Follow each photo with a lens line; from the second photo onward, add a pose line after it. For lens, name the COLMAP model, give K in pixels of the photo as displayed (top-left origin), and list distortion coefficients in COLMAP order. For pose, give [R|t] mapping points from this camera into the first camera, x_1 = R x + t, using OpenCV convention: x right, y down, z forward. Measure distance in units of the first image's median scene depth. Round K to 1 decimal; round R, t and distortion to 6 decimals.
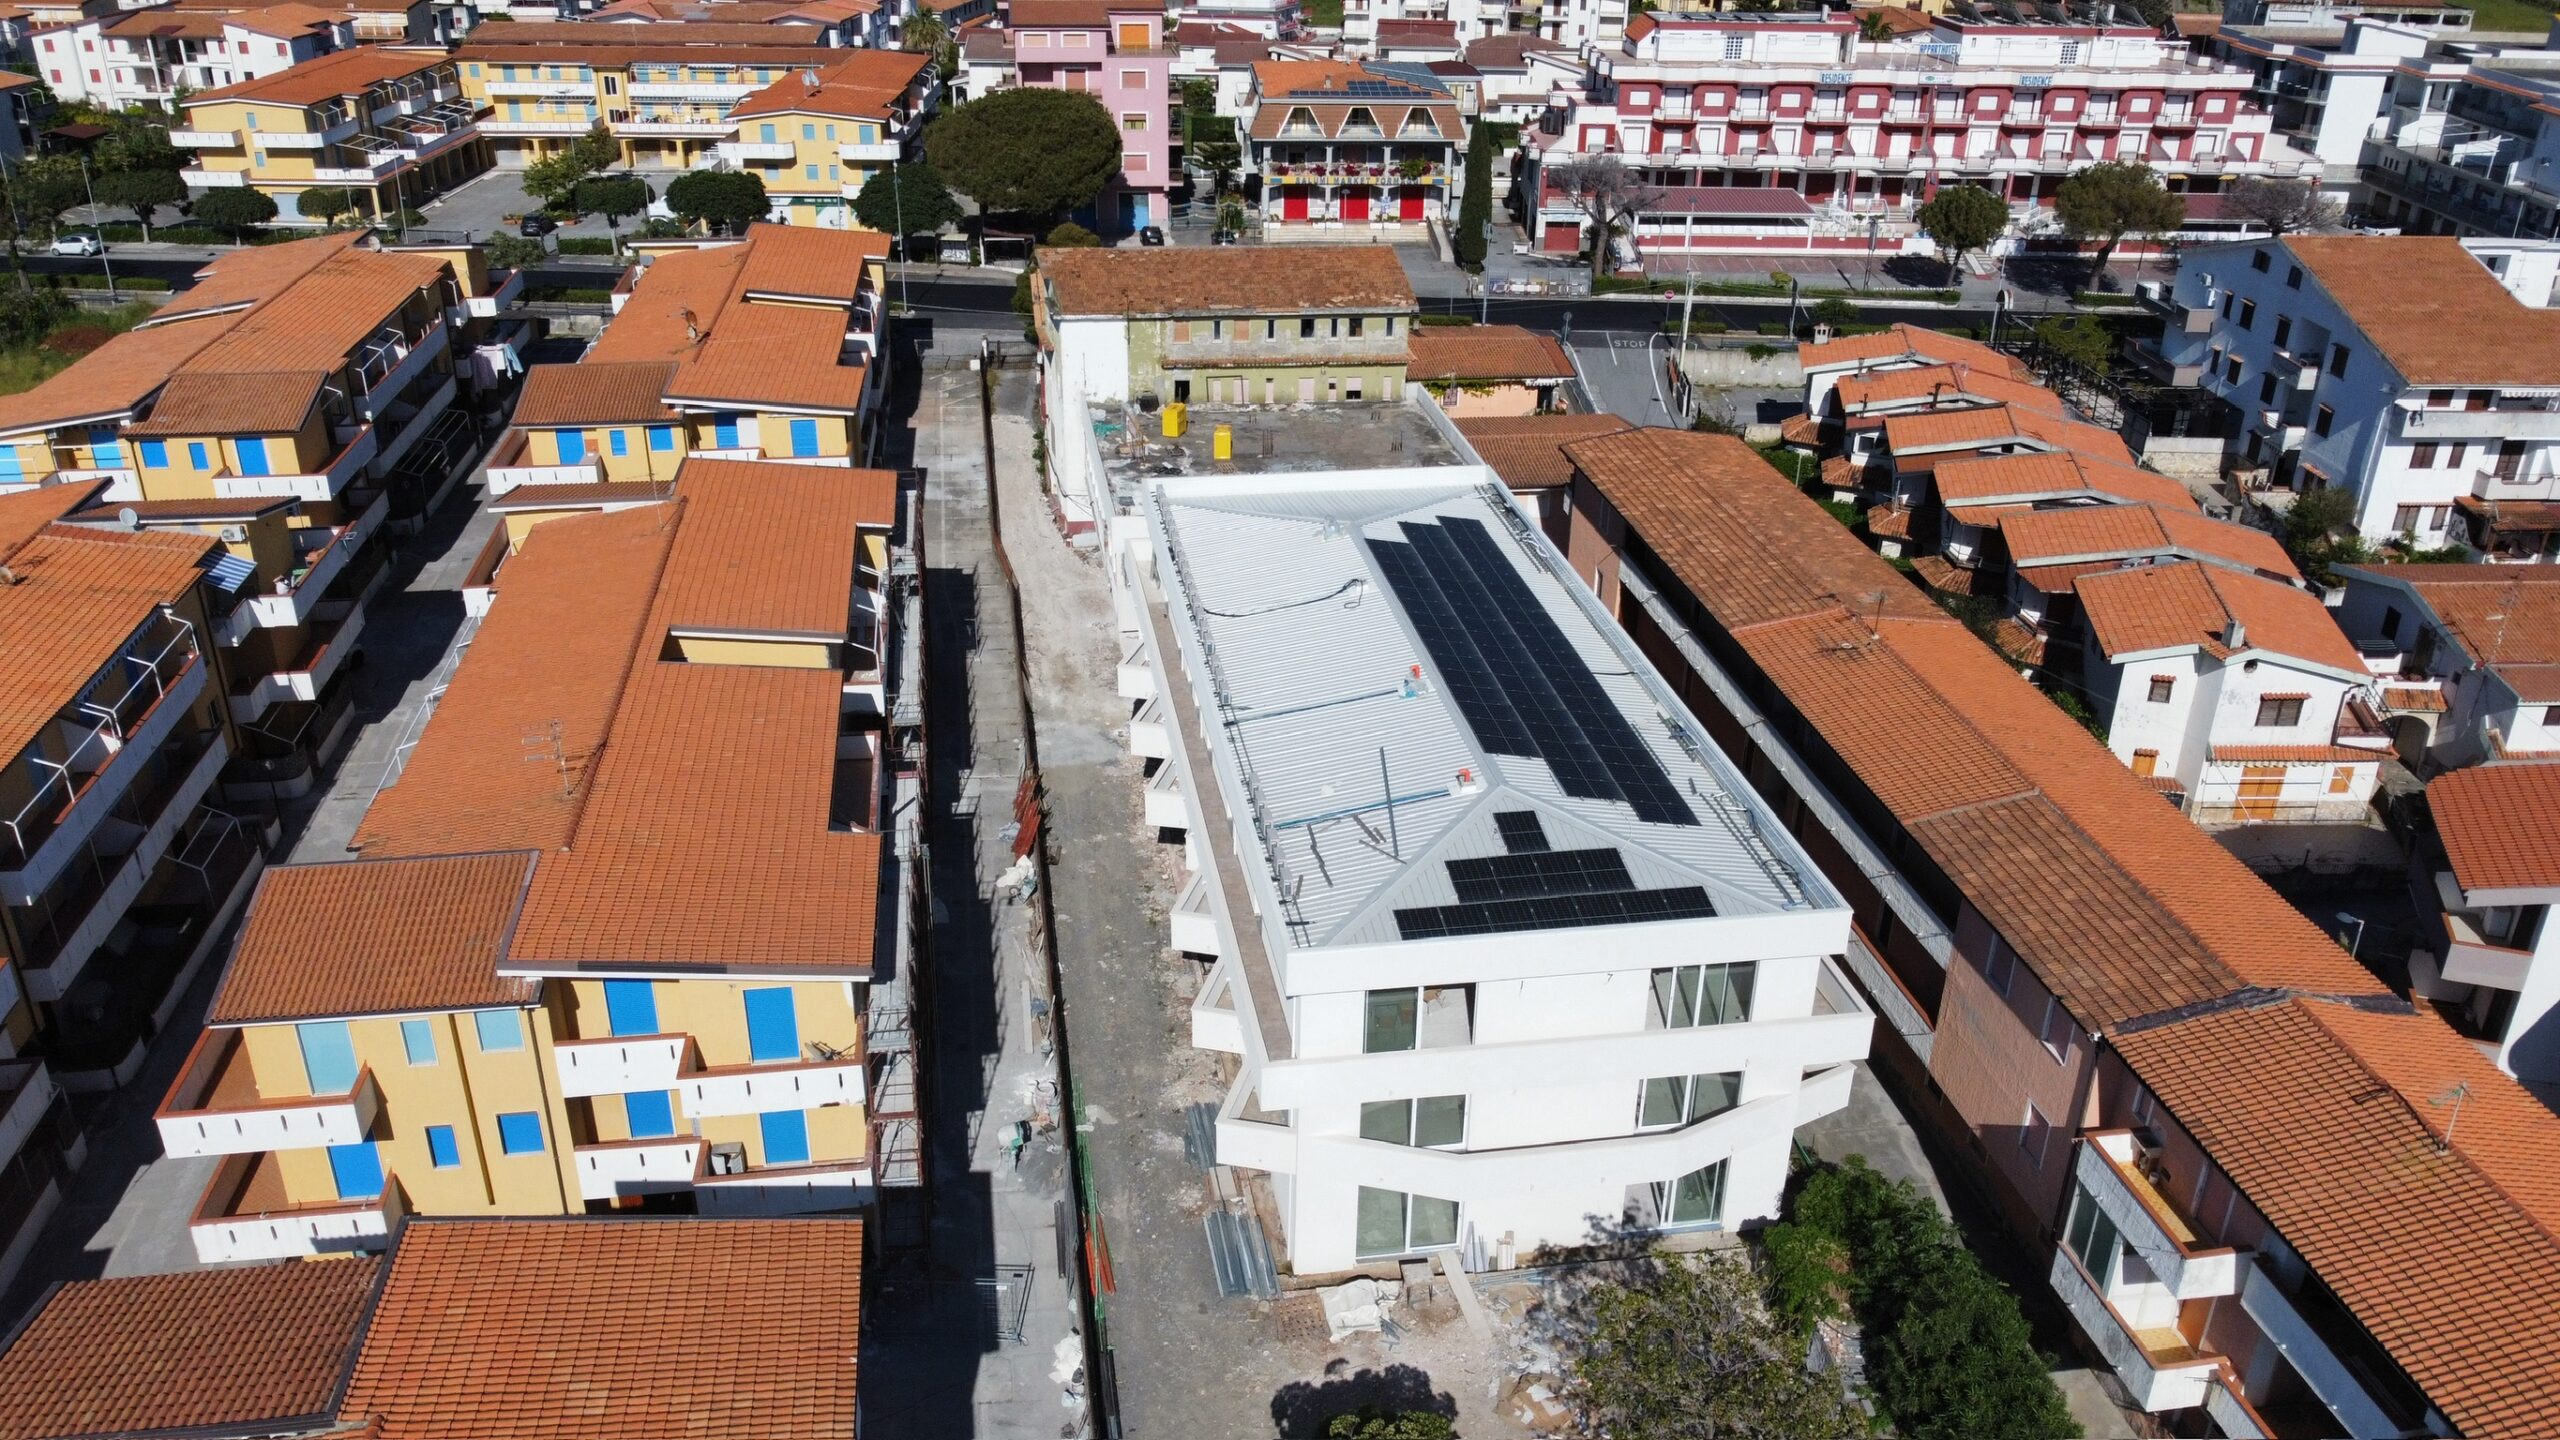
lens RADIAL K [[1938.2, 0, 1277.6], [0, 1938.2, 728.8], [0, 0, 1]] dist [-0.006944, 0.000459]
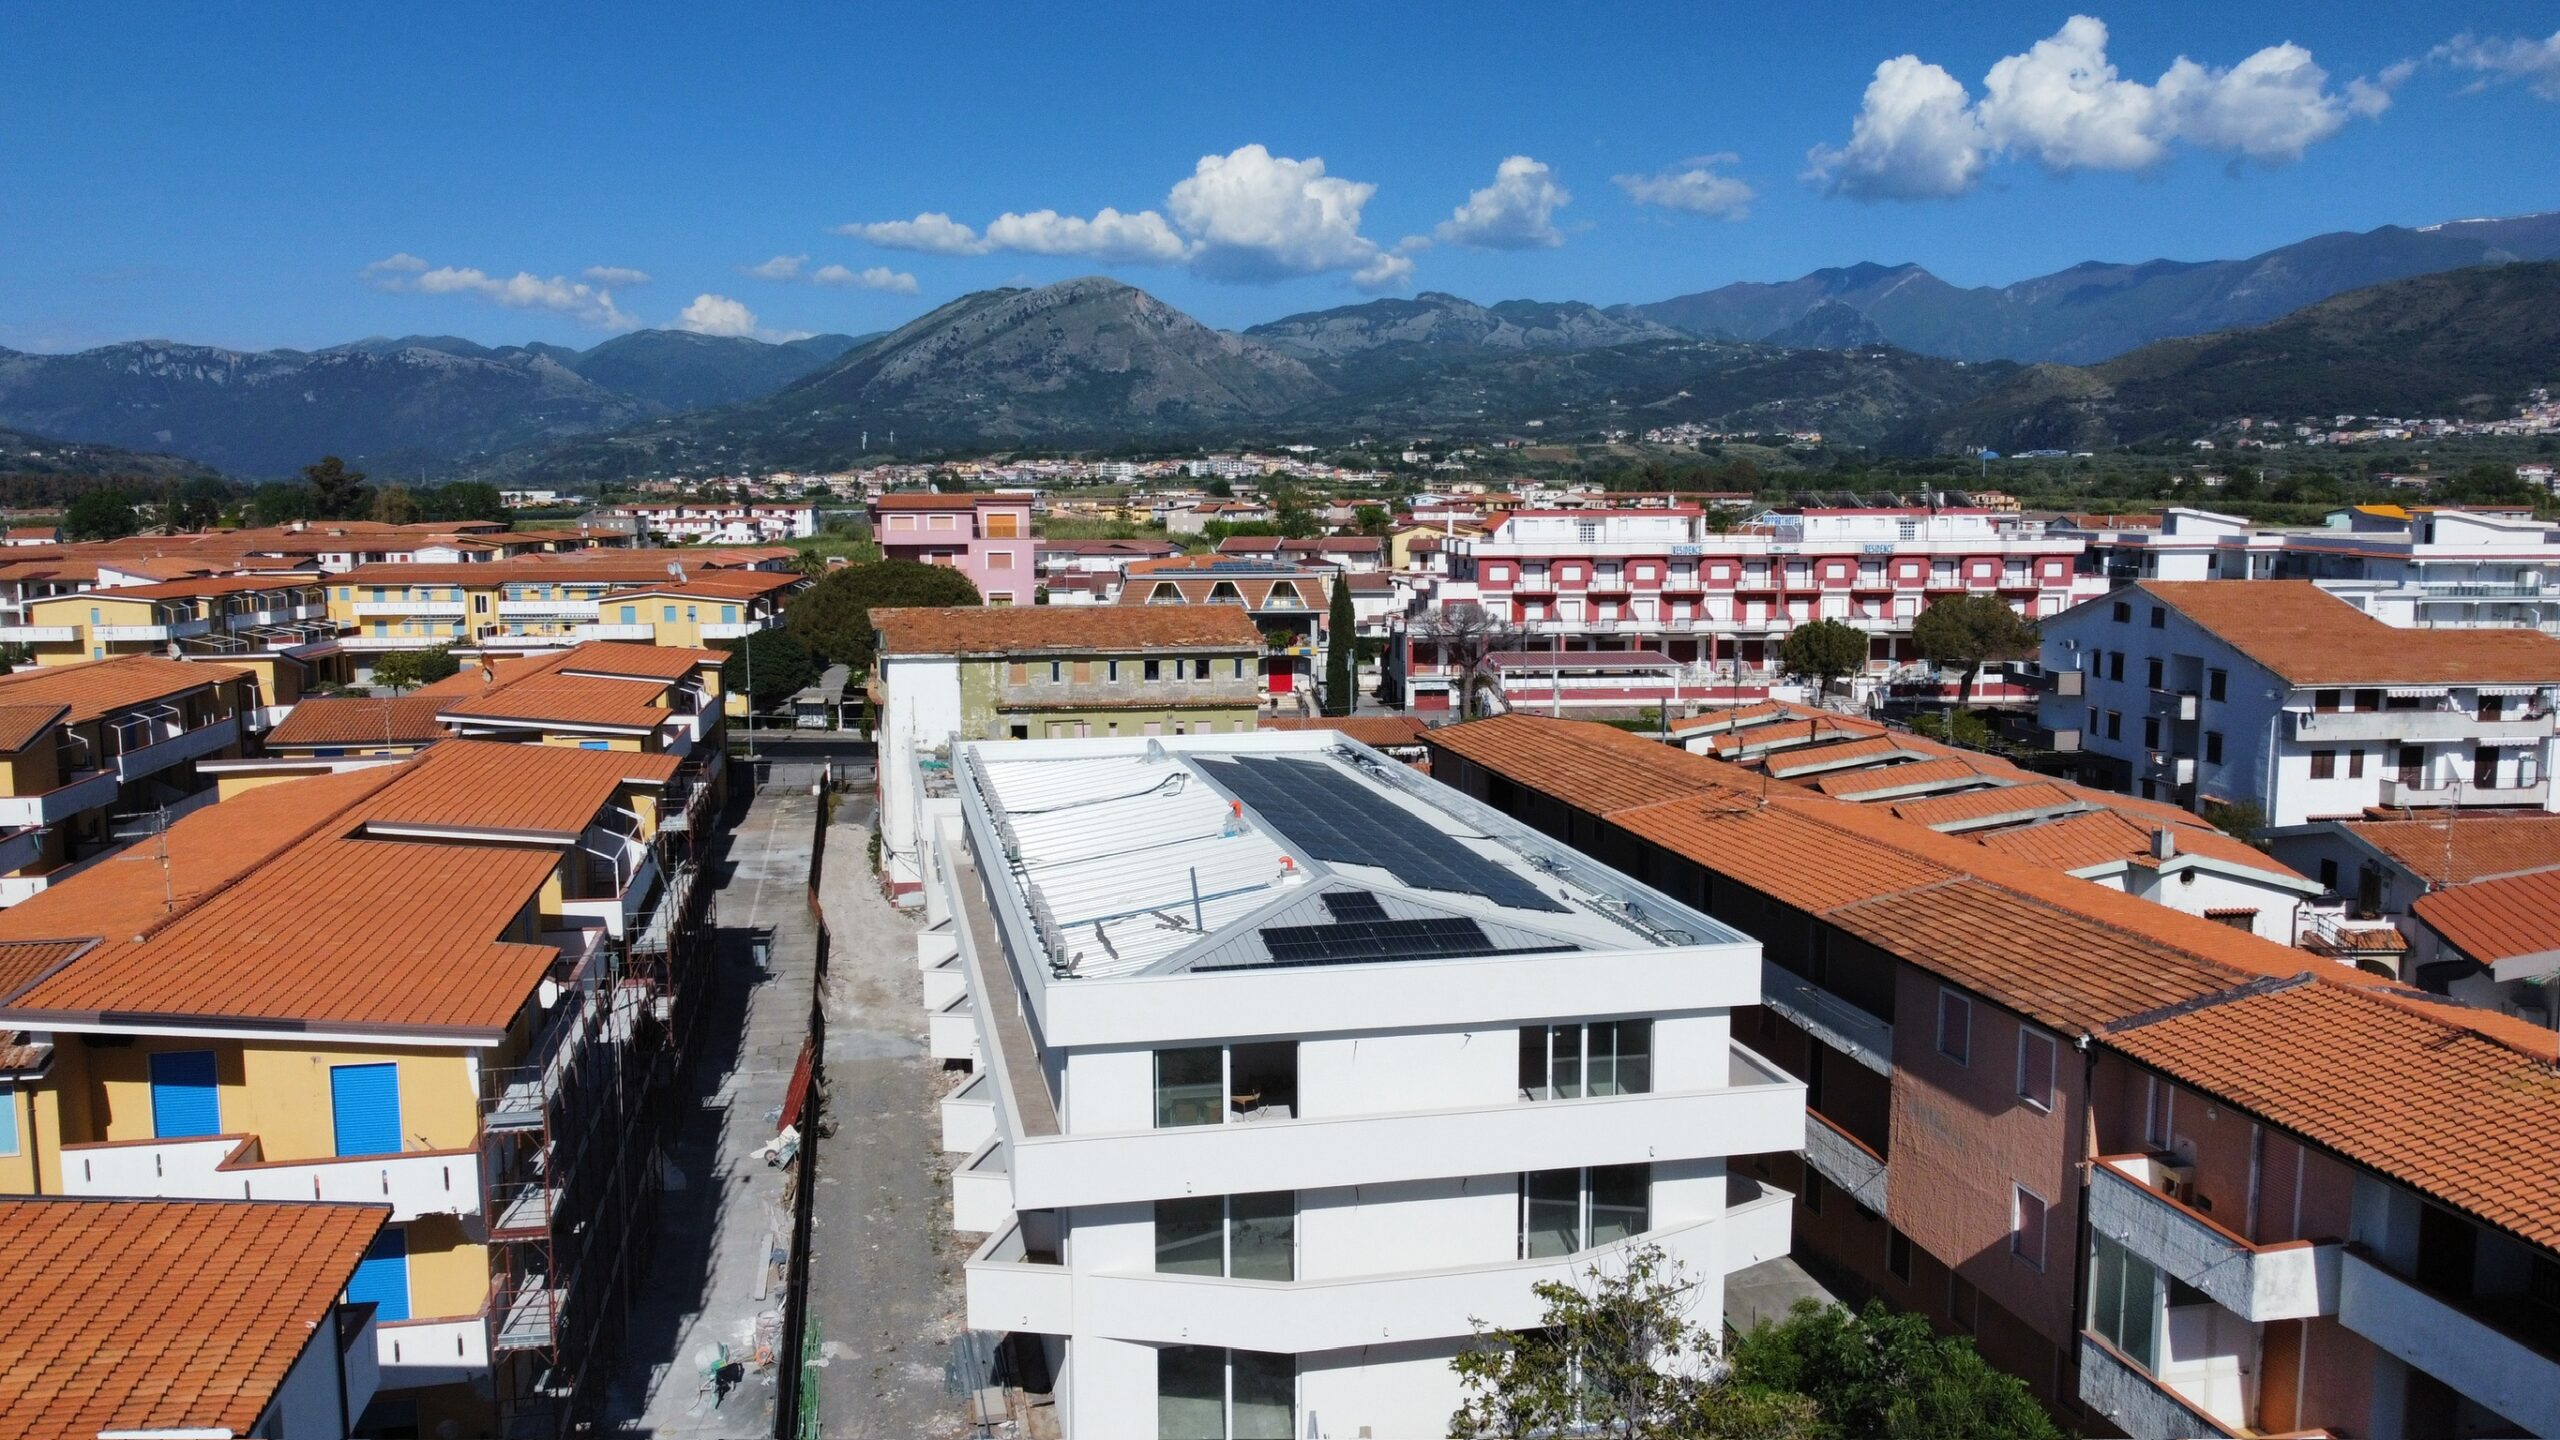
lens RADIAL K [[1940.8, 0, 1277.0], [0, 1940.8, 729.4], [0, 0, 1]] dist [-0.002810, -0.005647]
pose [[0.998488, -0.022113, 0.050333, 0.028334], [0.037116, 0.946531, -0.320469, 0.127692], [-0.040555, 0.321853, 0.945921, 0.107196]]
